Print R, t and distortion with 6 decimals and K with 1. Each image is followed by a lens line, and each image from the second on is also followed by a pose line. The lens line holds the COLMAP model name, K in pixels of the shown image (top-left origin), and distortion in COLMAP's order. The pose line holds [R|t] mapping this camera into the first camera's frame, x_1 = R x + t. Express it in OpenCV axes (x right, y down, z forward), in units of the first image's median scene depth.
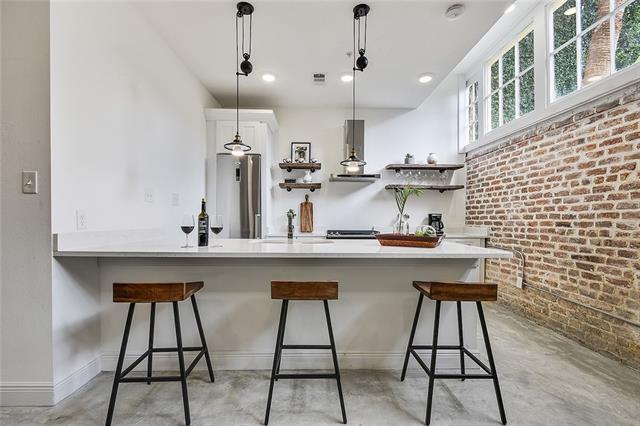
lens RADIAL K [[290.0, 0, 318.3], [0, 290.0, 215.2], [0, 0, 1]] dist [-0.014540, -0.004020]
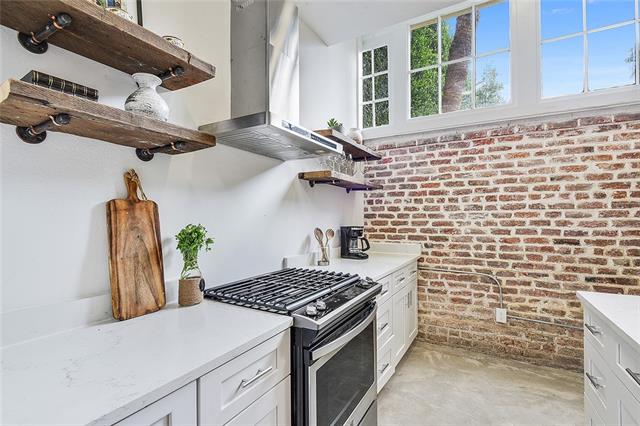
lens RADIAL K [[290.0, 0, 320.5], [0, 290.0, 211.1], [0, 0, 1]] dist [-0.014540, -0.004020]
pose [[0.533259, 0.009772, 0.845896, -0.256820], [-0.004077, 0.999951, -0.008981, -0.047157], [-0.845942, 0.001341, 0.533273, 1.094509]]
